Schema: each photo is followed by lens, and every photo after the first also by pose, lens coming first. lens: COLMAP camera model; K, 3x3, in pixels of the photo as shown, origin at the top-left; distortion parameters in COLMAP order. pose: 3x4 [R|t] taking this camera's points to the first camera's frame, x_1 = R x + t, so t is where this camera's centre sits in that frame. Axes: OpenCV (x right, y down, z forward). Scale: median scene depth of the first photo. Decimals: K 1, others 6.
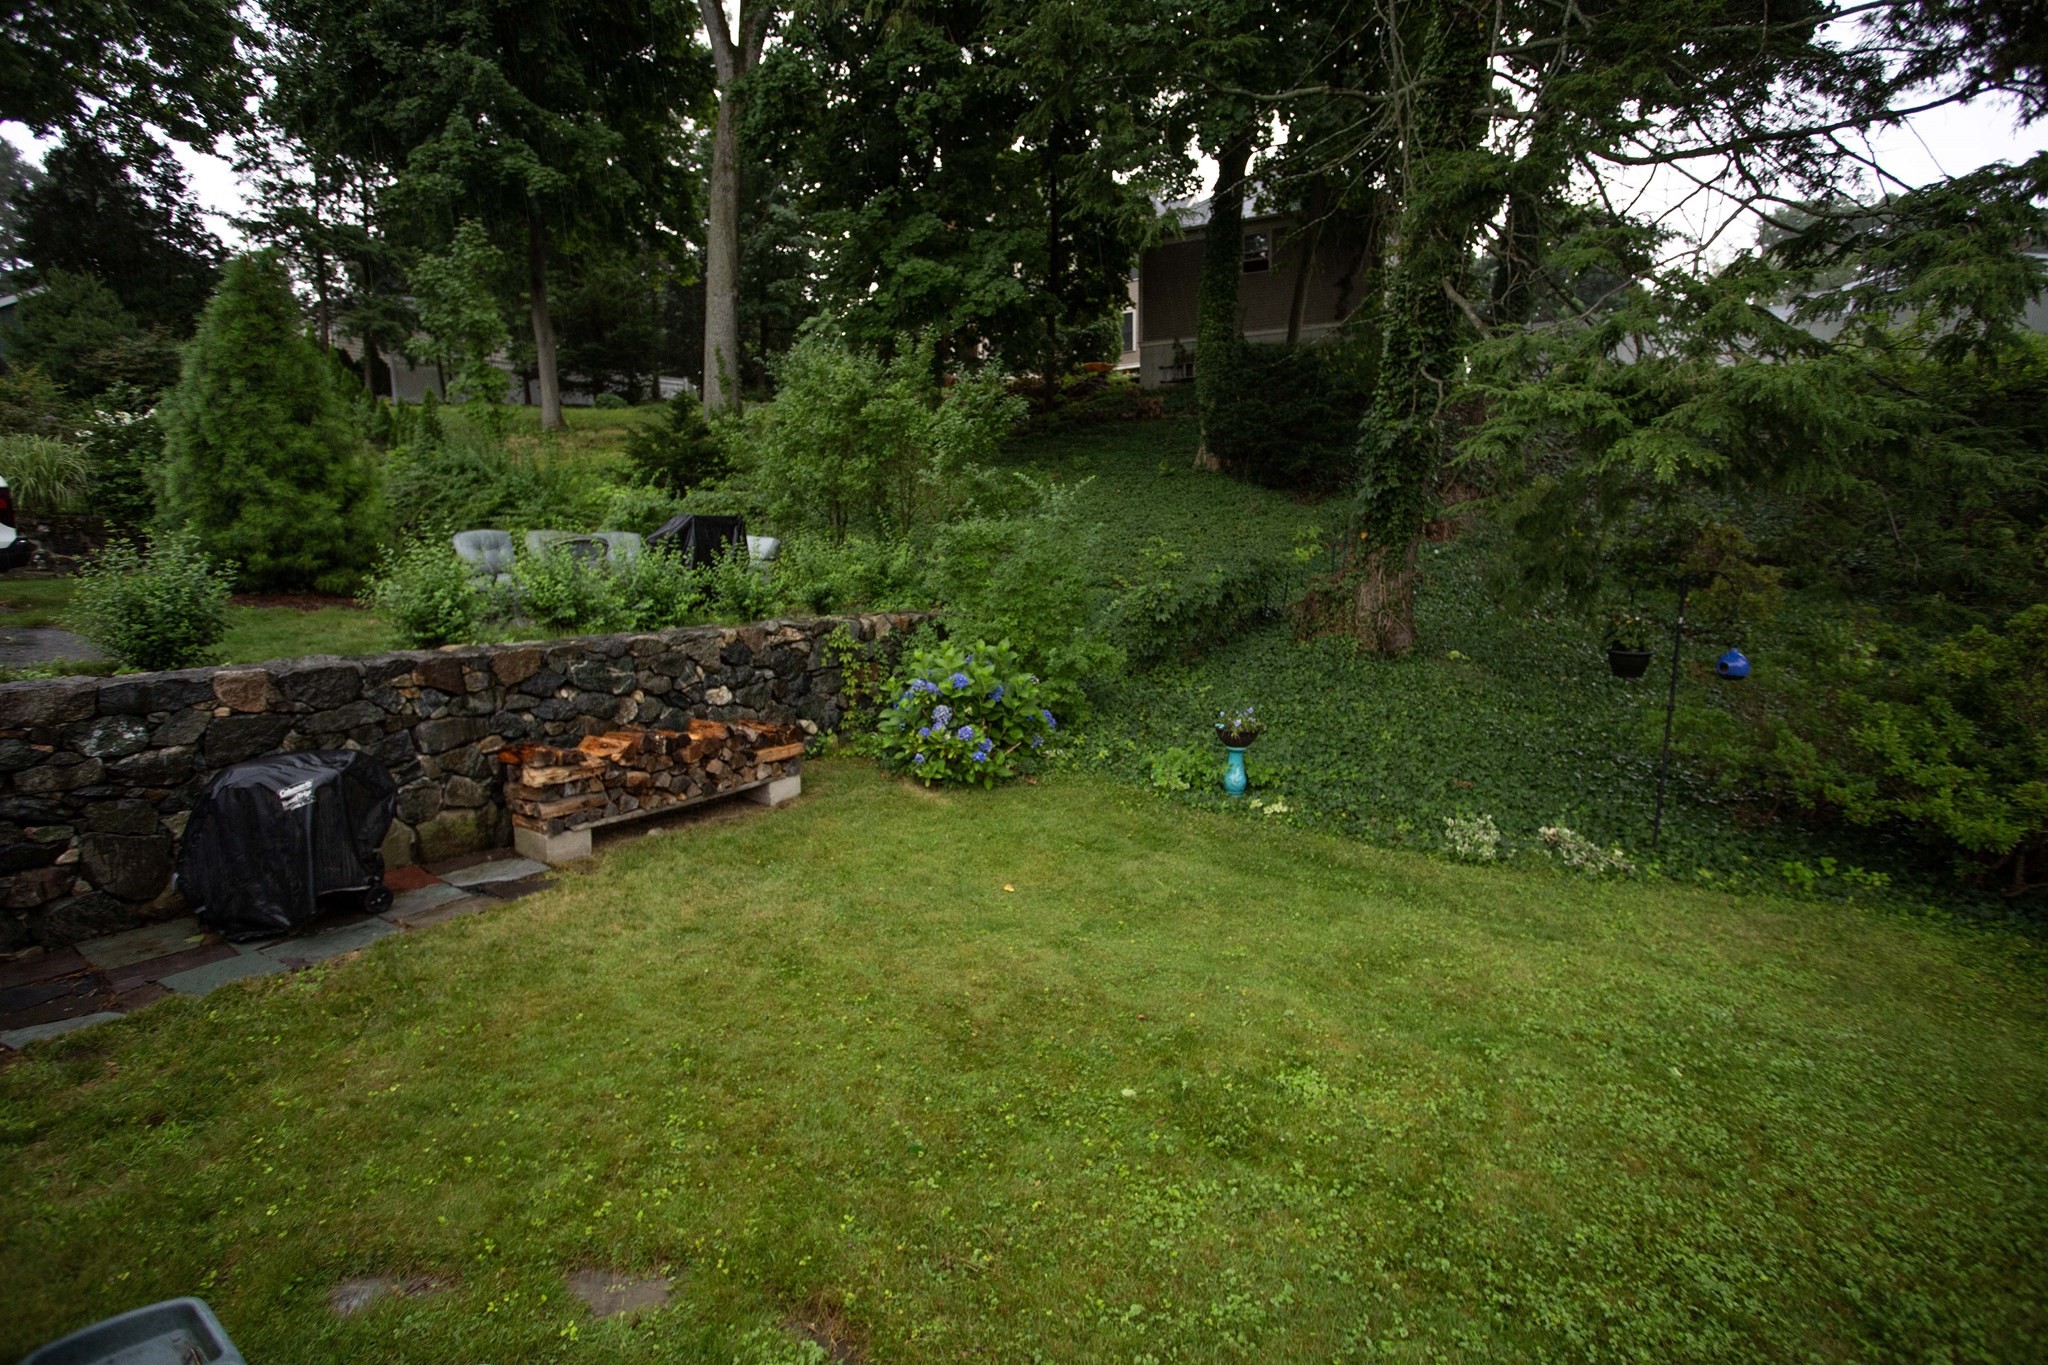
lens RADIAL K [[996.8, 0, 1034.1], [0, 996.8, 681.1], [0, 0, 1]] dist [-0.082778, 0.040291]
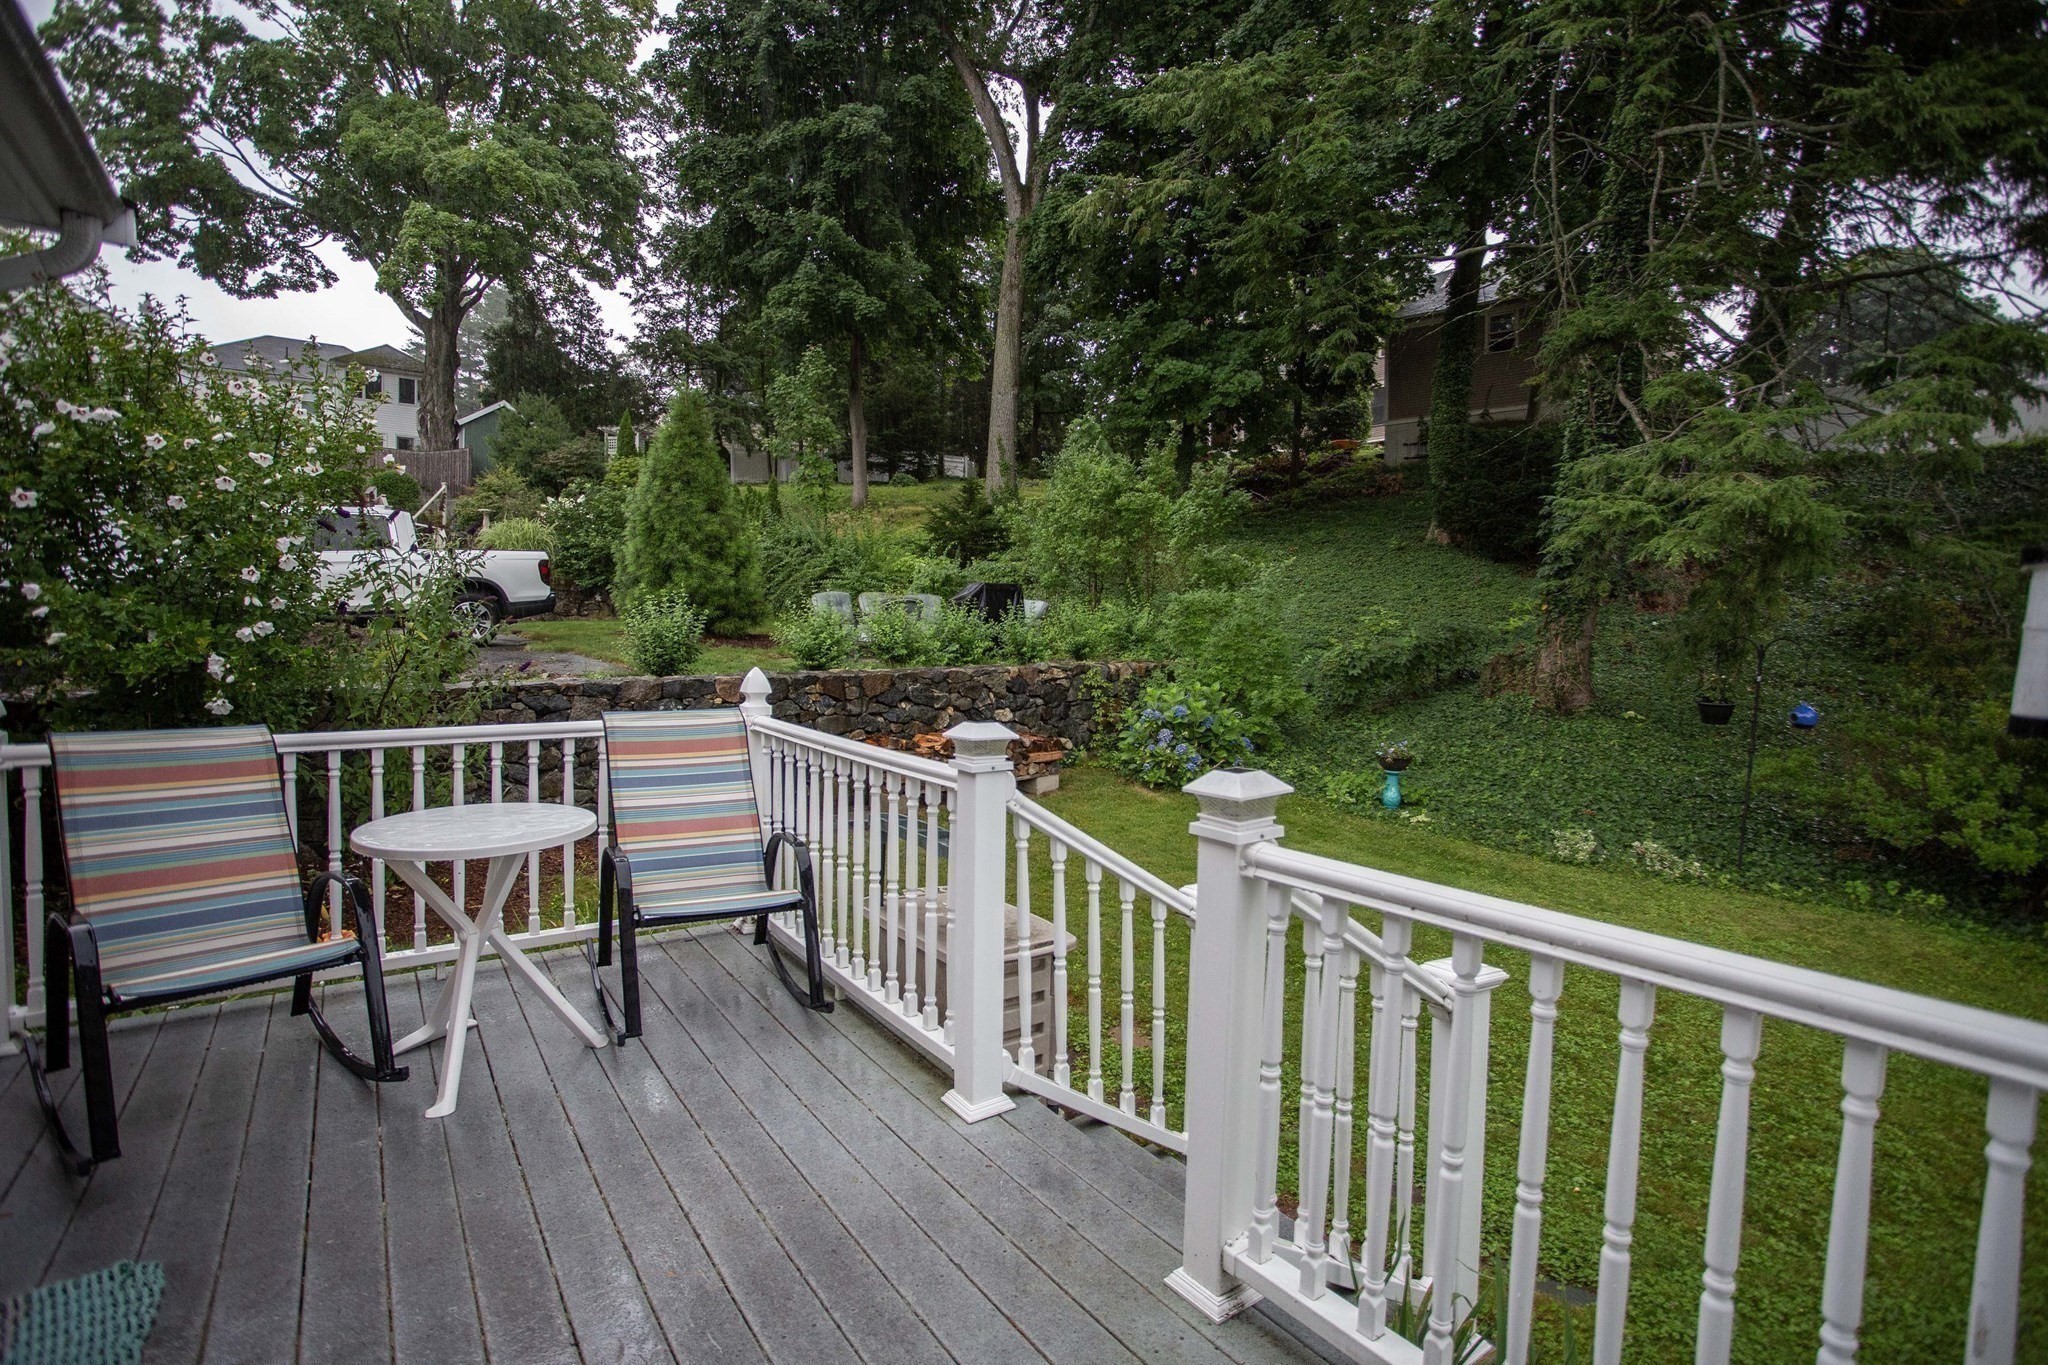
lens RADIAL K [[996.8, 0, 1034.1], [0, 996.8, 681.1], [0, 0, 1]] dist [-0.082778, 0.040291]
pose [[0.967628, 0.033090, -0.250201, 0.048105], [-0.048908, 0.997160, -0.057268, 0.031782], [0.247595, 0.067651, 0.966499, -0.235991]]
